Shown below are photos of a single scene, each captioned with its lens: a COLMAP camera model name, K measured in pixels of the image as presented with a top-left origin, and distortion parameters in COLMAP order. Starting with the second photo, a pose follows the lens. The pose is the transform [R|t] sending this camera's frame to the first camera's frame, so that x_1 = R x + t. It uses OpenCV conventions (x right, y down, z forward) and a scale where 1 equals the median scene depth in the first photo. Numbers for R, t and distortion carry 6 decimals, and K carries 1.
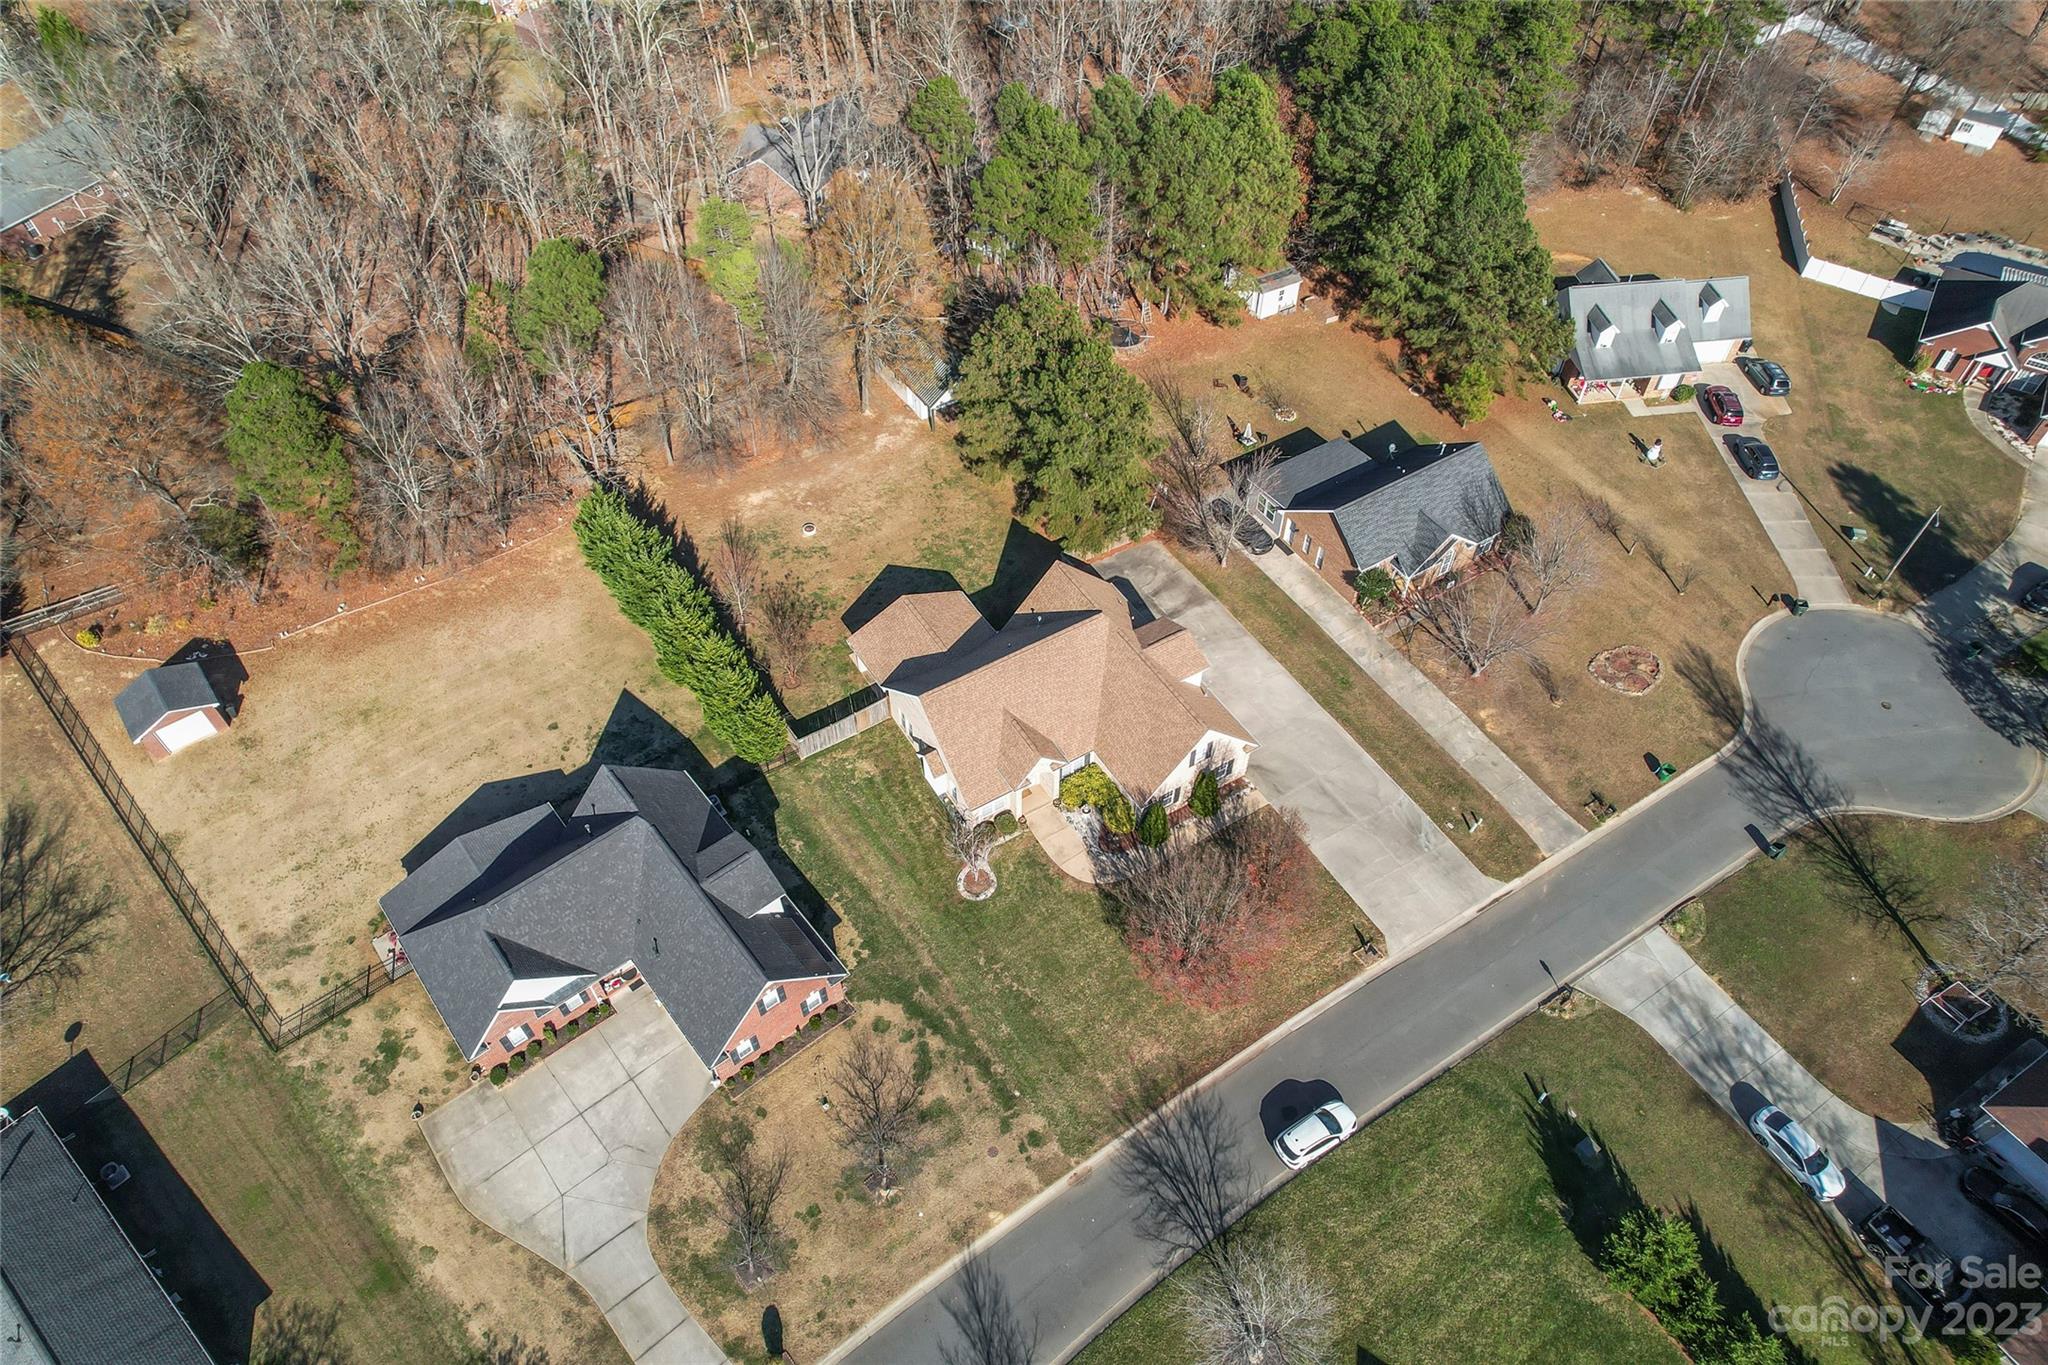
lens RADIAL K [[1299.9, 0, 1026.1], [0, 1299.9, 715.3], [0, 0, 1]] dist [-0.079104, 0.069722]
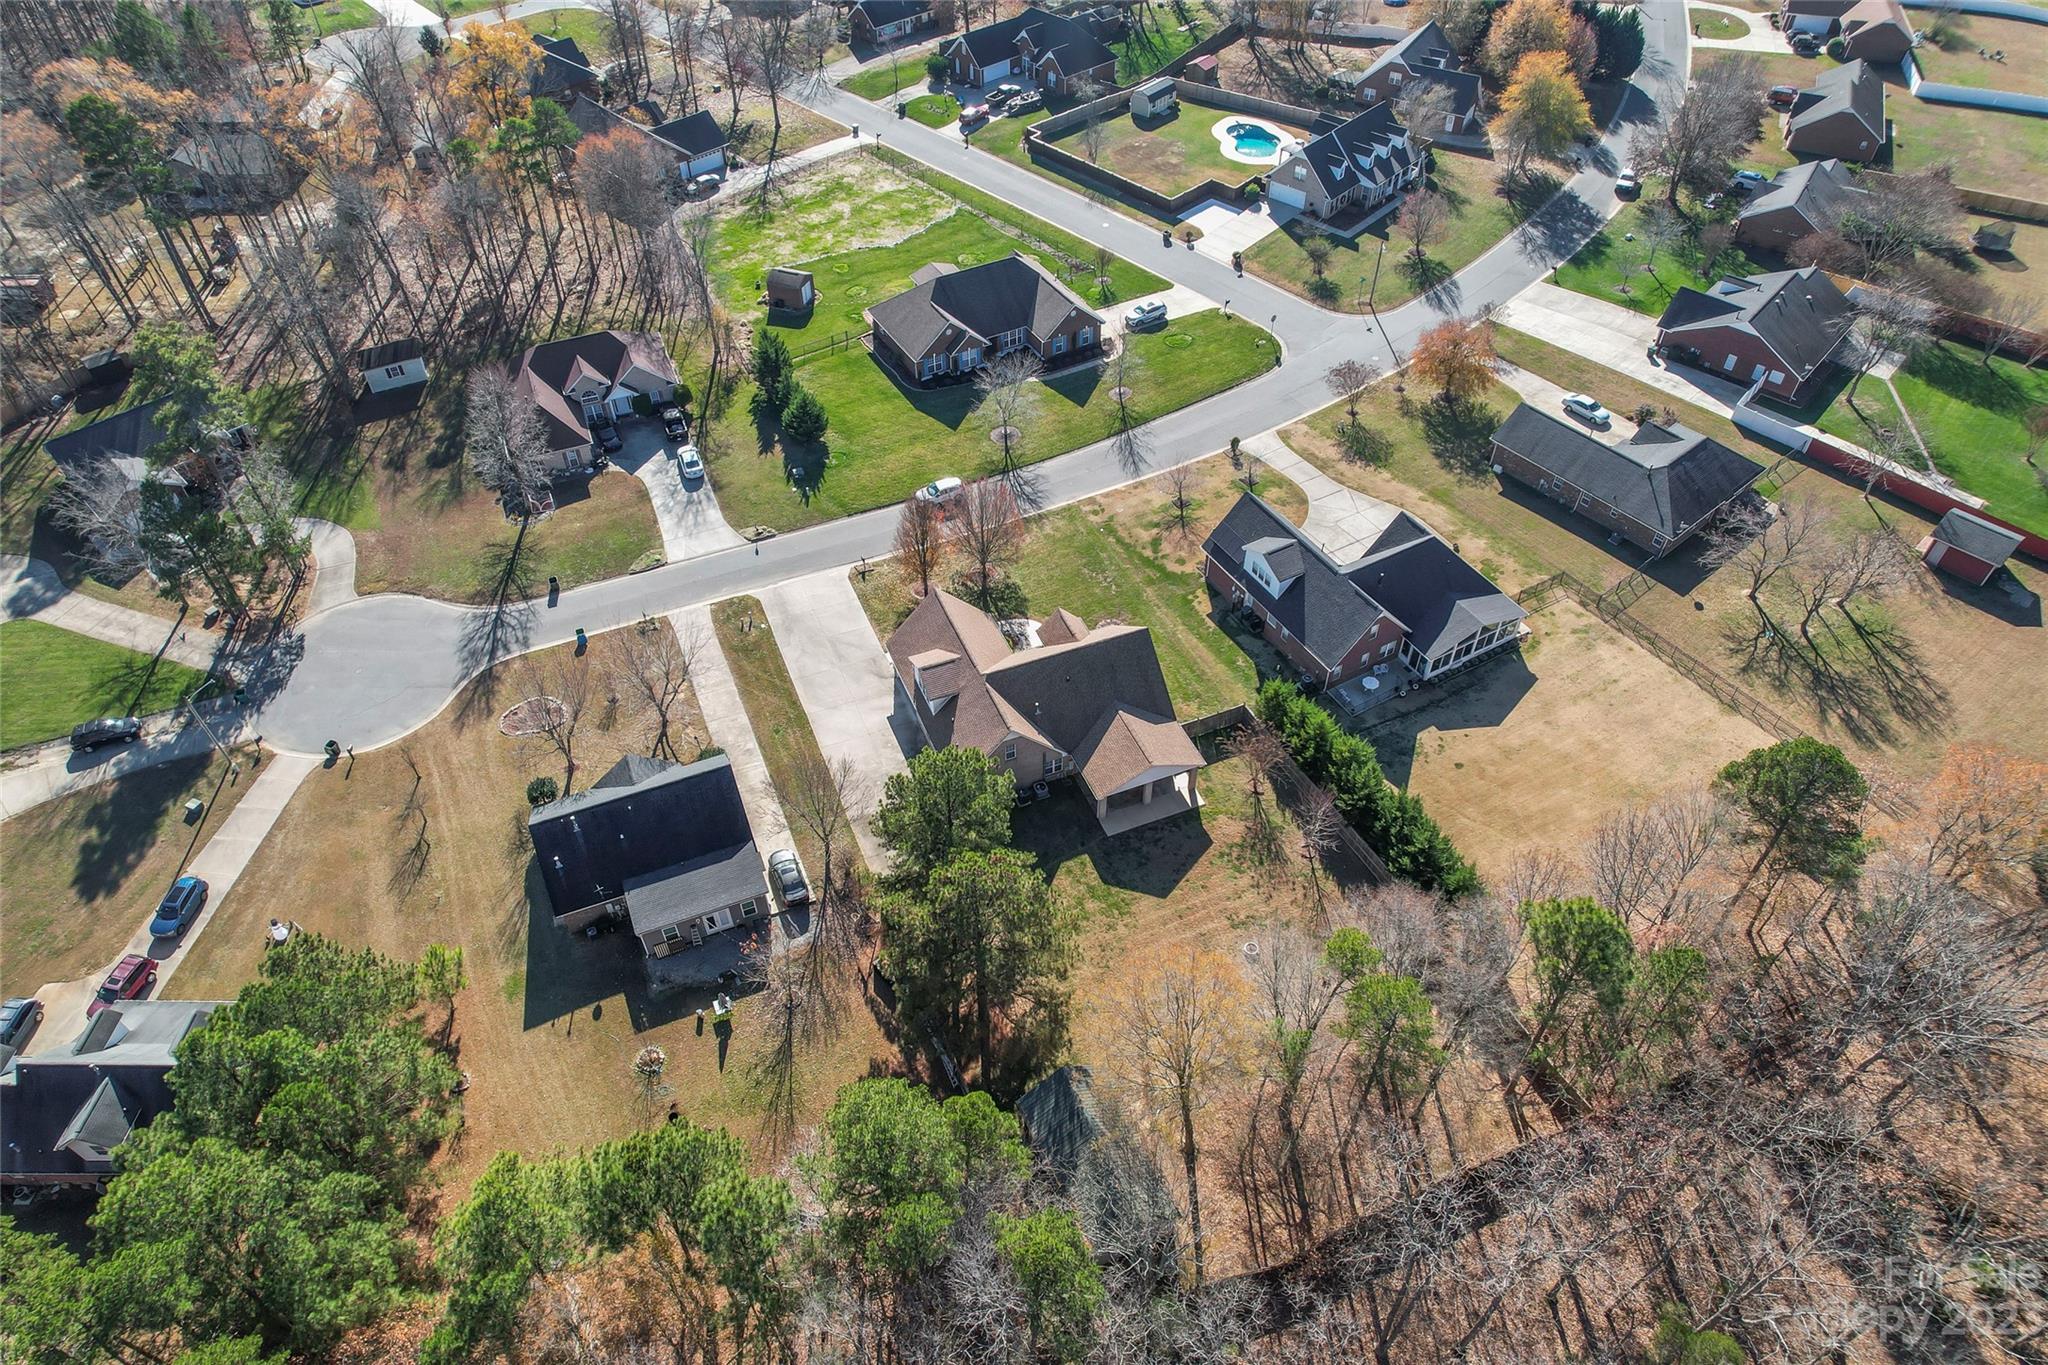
lens RADIAL K [[1299.9, 0, 1026.1], [0, 1299.9, 715.3], [0, 0, 1]] dist [-0.079104, 0.069722]
pose [[-0.986050, -0.117592, 0.117805, -0.130068], [0.132649, -0.127606, 0.982915, -1.346050], [-0.100550, 0.984829, 0.141424, 0.945357]]
